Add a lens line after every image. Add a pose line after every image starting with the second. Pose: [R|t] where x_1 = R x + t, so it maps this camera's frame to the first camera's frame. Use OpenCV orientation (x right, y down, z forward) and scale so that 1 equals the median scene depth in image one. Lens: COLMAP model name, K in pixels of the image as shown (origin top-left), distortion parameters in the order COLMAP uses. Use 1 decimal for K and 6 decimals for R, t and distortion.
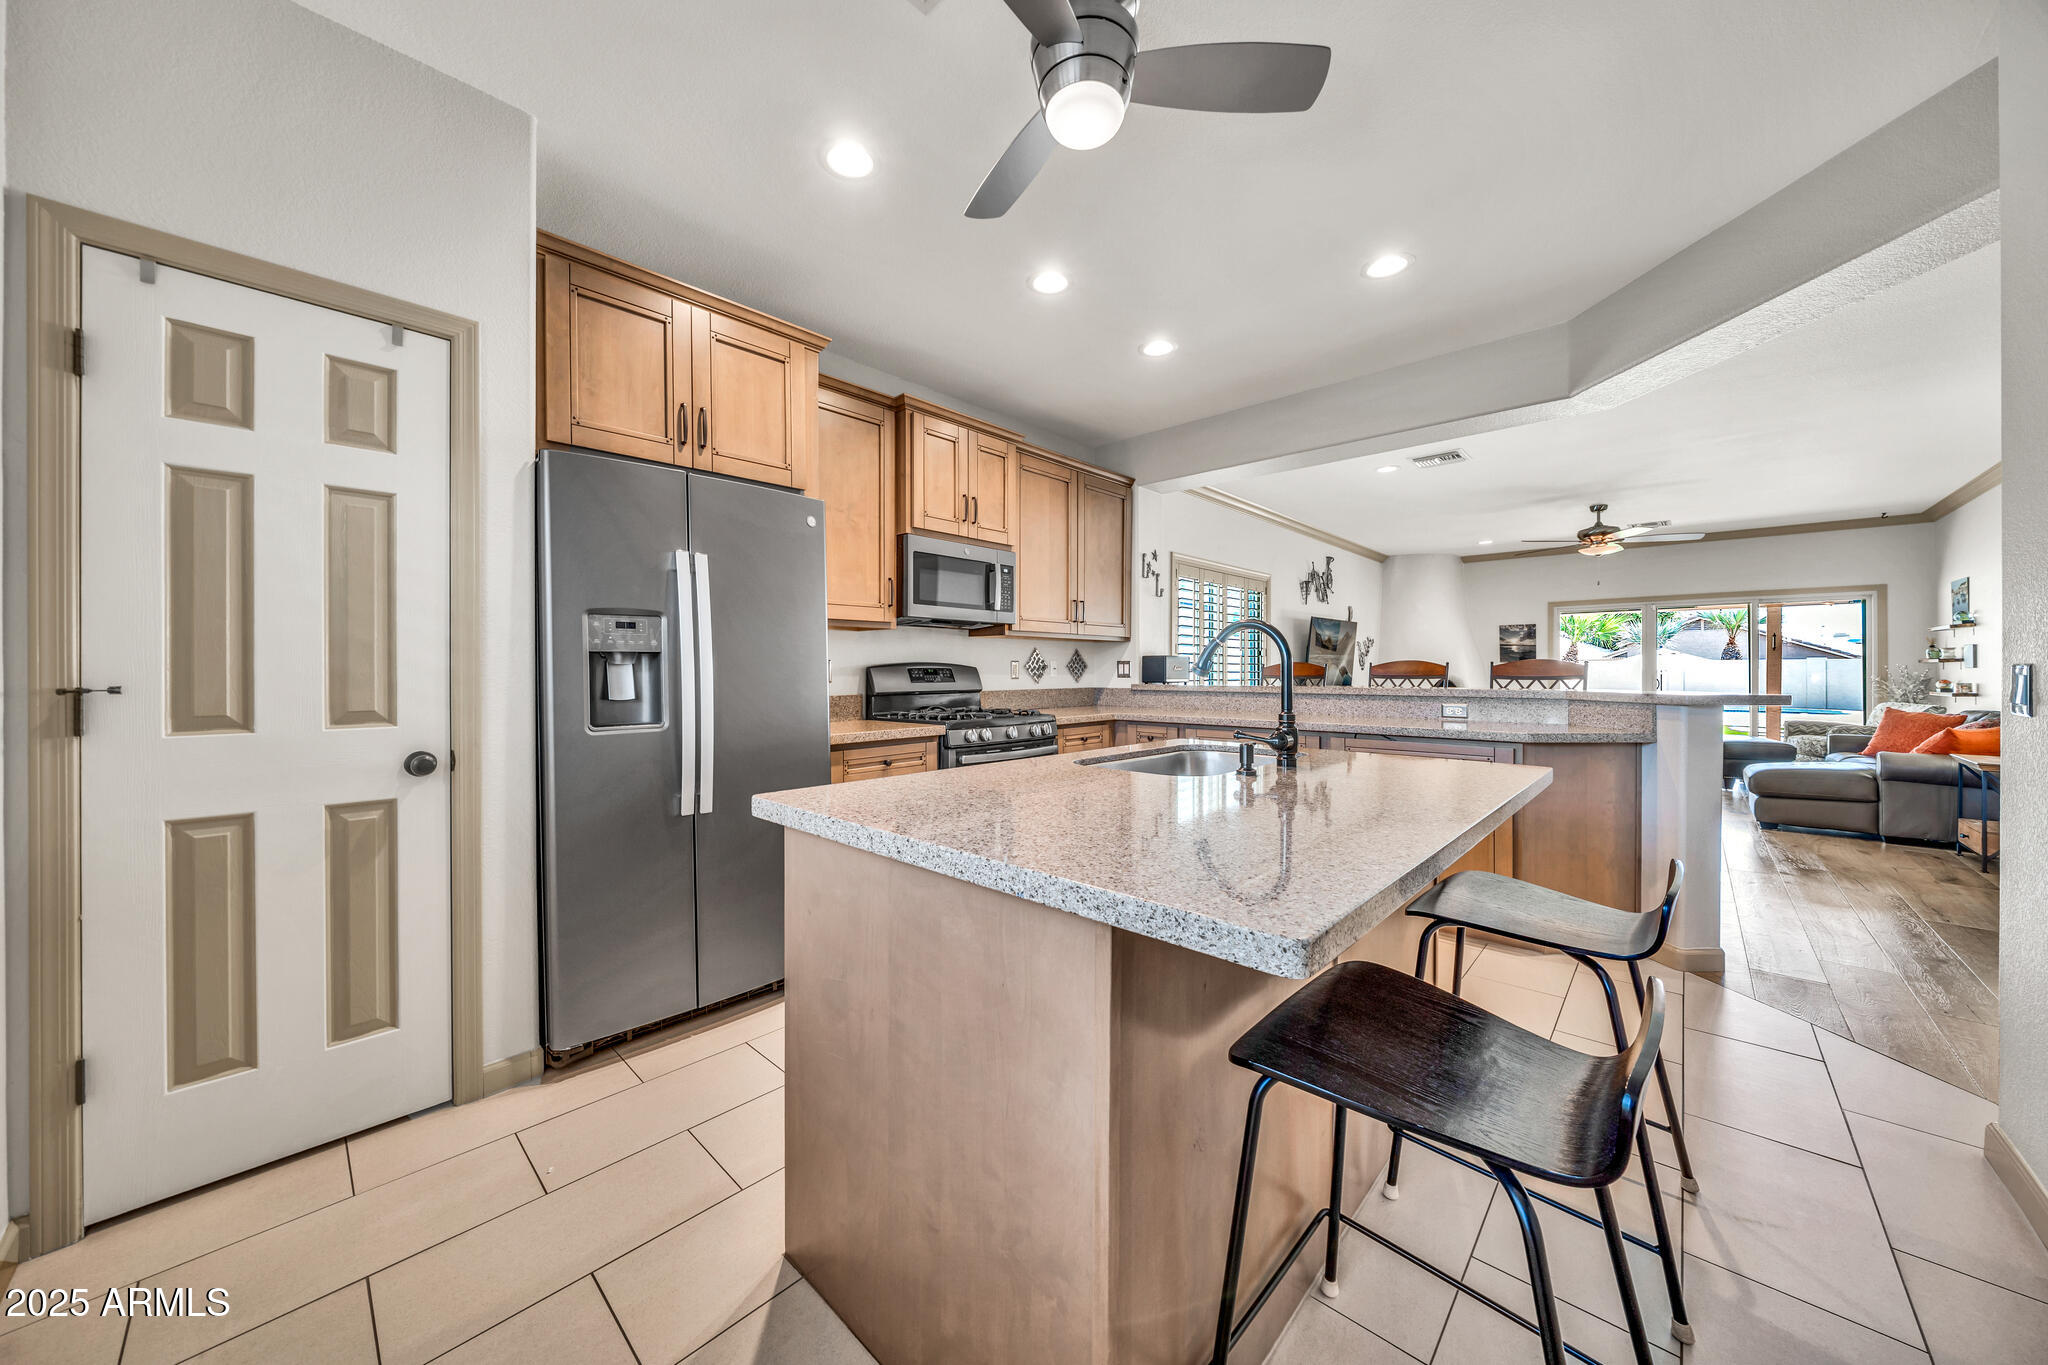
lens RADIAL K [[706.3, 0, 1017.2], [0, 706.3, 665.6], [0, 0, 1]] dist [-0.004822, -0.000275]
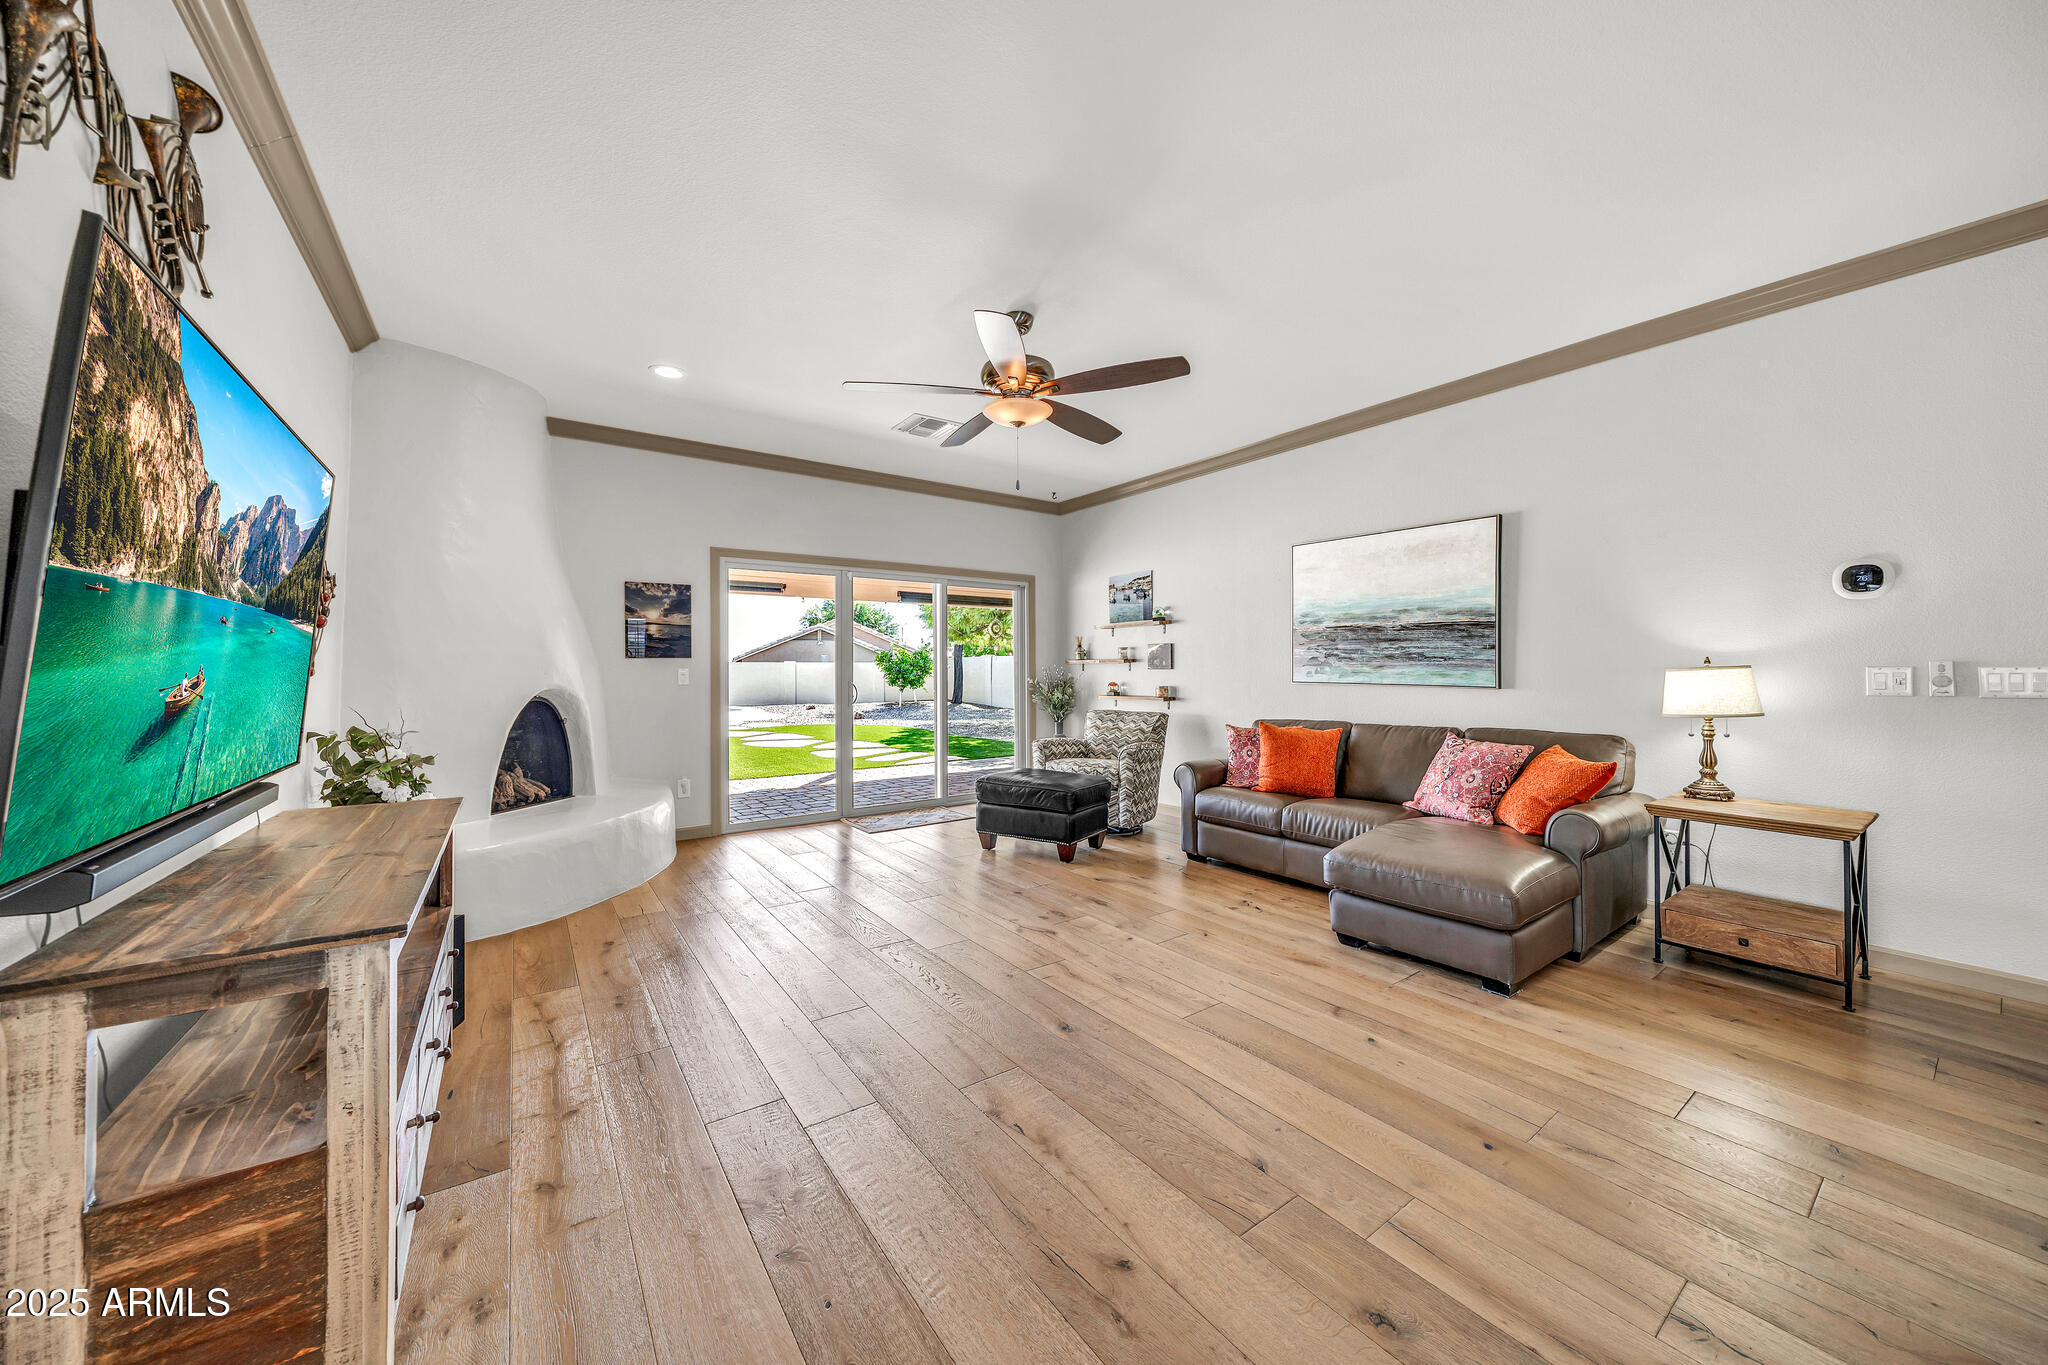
lens RADIAL K [[706.3, 0, 1007.9], [0, 706.3, 670.1], [0, 0, 1]] dist [-0.004822, -0.000275]
pose [[0.200208, -0.000673, 0.979753, 0.654656], [-0.003421, 0.999993, 0.001386, 0.006518], [-0.979747, -0.003629, 0.200204, 1.613666]]
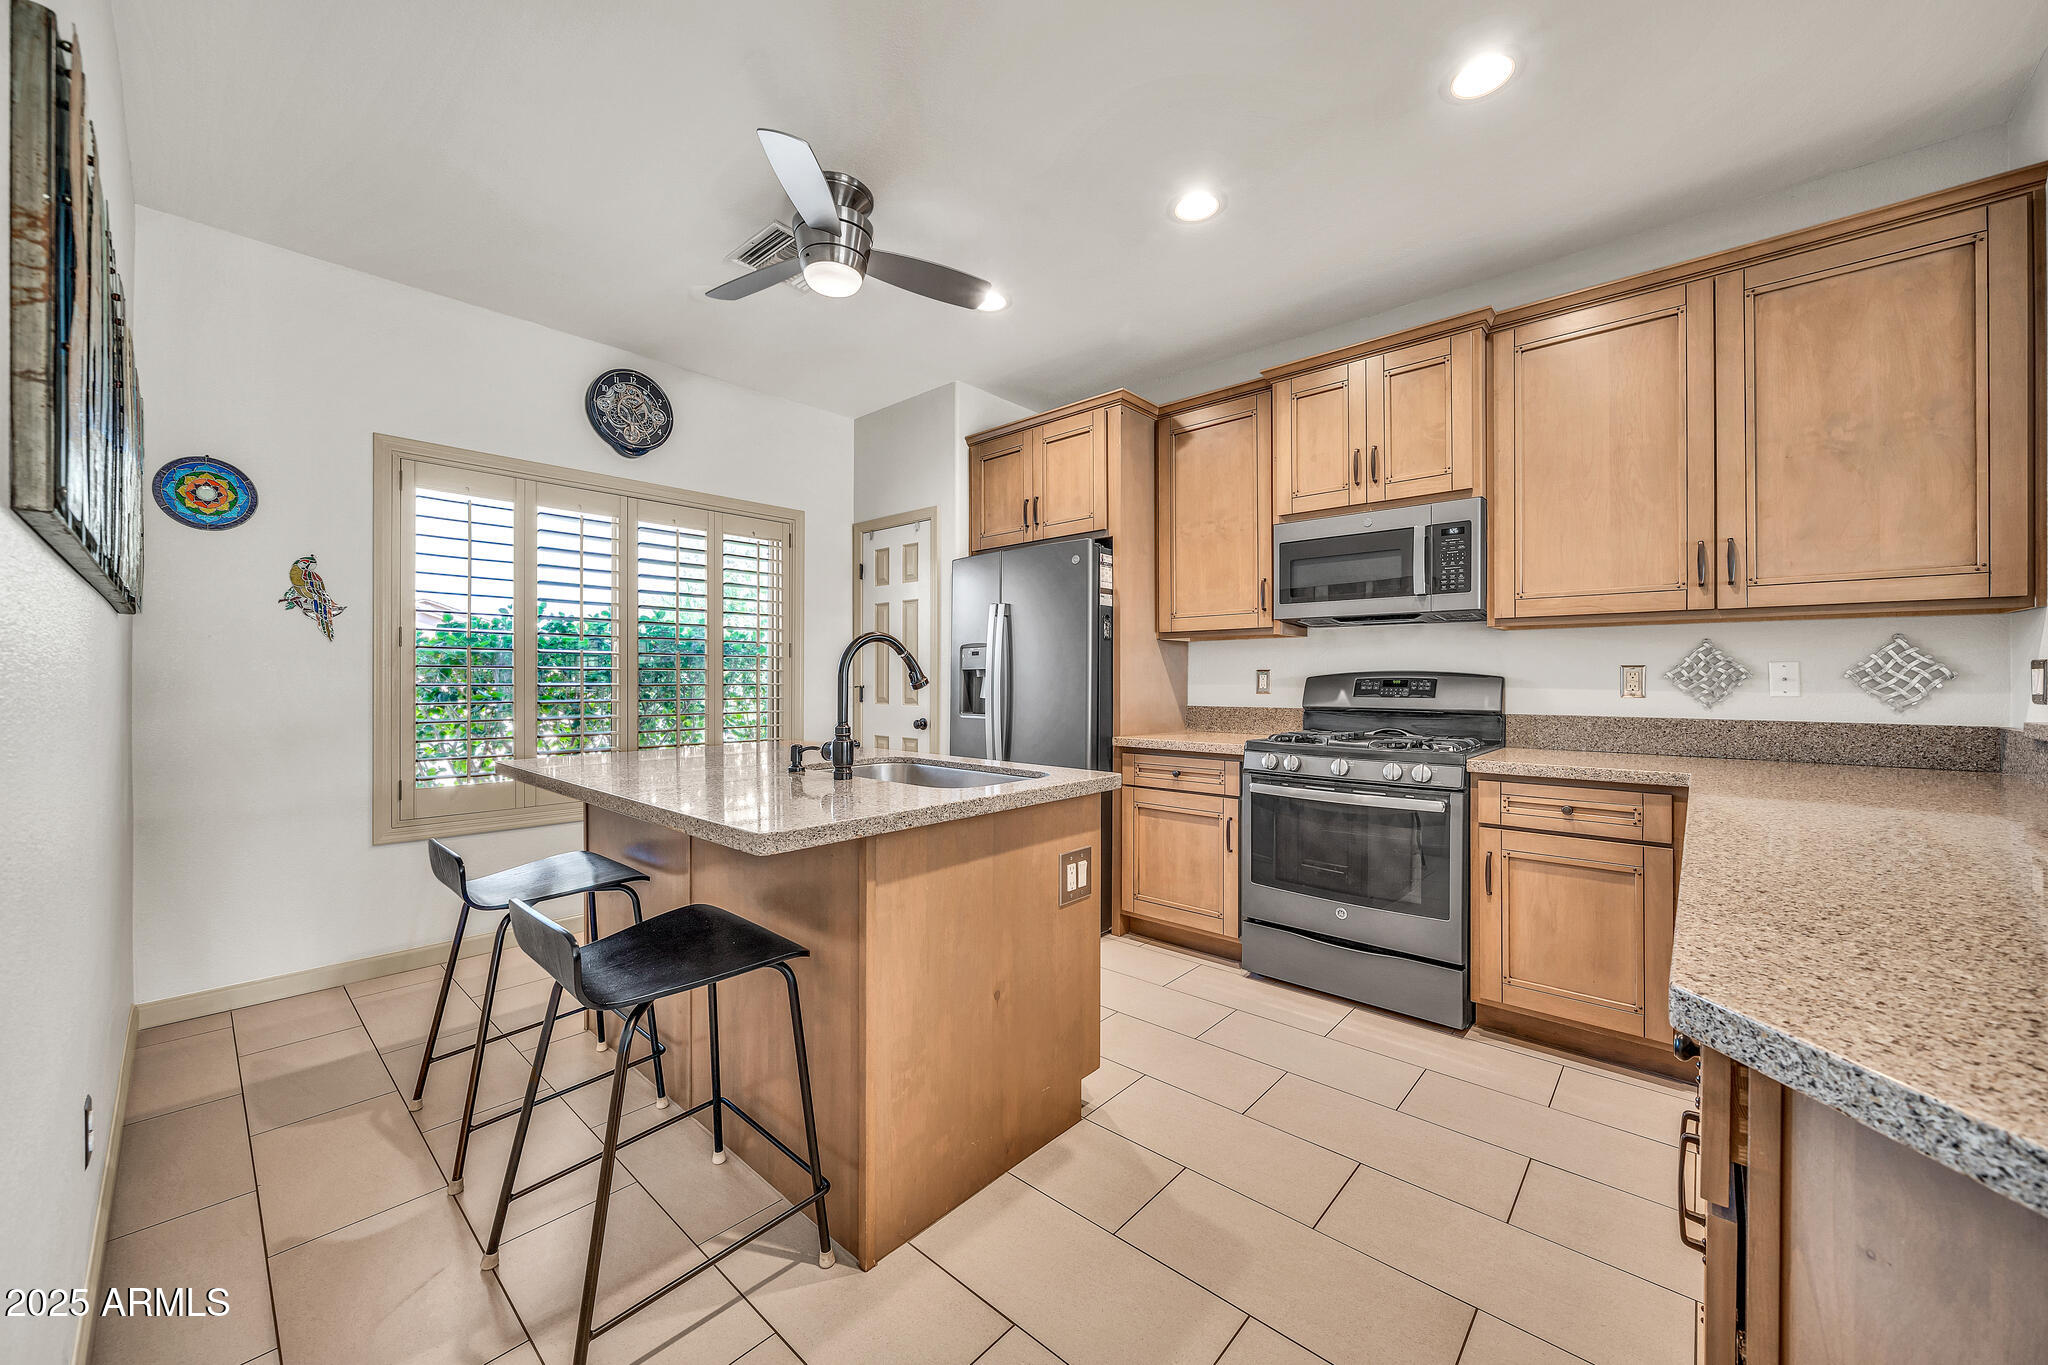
lens RADIAL K [[755.6, 0, 1011.1], [0, 755.6, 679.2], [0, 0, 1]] dist [-0.006826, -0.000025]
pose [[0.022154, 0.003031, -0.999750, 0.672540], [0.005885, 0.999978, 0.003162, -0.000908], [0.999737, -0.005953, 0.022135, 0.566934]]
